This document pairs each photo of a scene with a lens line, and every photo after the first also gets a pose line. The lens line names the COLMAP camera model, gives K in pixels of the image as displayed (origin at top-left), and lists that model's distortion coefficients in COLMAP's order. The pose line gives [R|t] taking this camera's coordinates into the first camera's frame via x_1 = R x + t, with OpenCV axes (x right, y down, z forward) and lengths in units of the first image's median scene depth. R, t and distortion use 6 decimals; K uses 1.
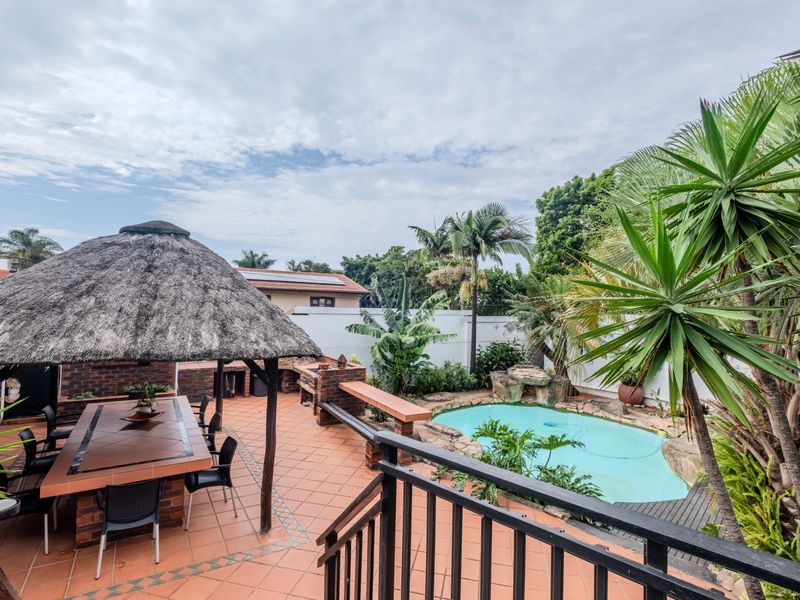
lens RADIAL K [[400.2, 0, 400.0], [0, 400.2, 300.0], [0, 0, 1]] dist [-0.000607, 0.000117]
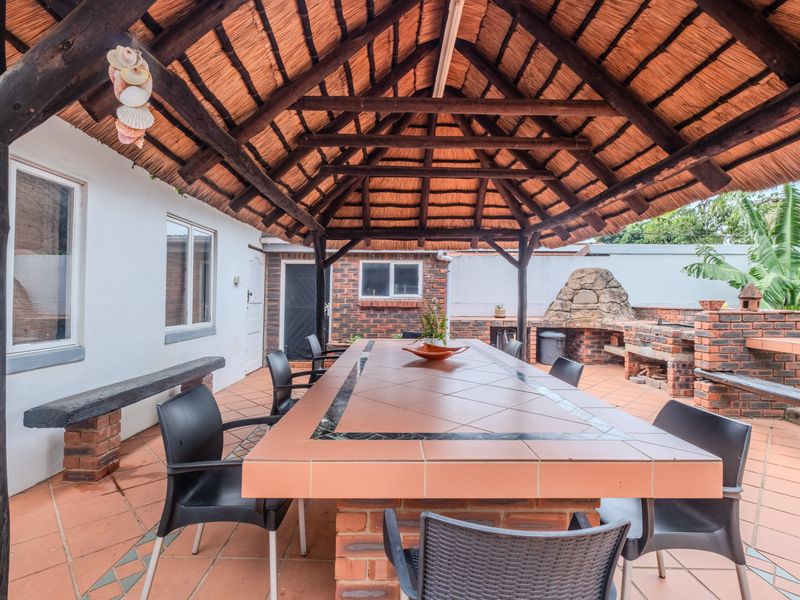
lens RADIAL K [[368.9, 0, 400.0], [0, 368.9, 300.0], [0, 0, 1]] dist [-0.000951, -0.000152]
pose [[0.855463, -0.022069, -0.517393, -0.297787], [0.018717, 0.999756, -0.011697, 0.161212], [0.517525, 0.000322, 0.855668, 0.381586]]
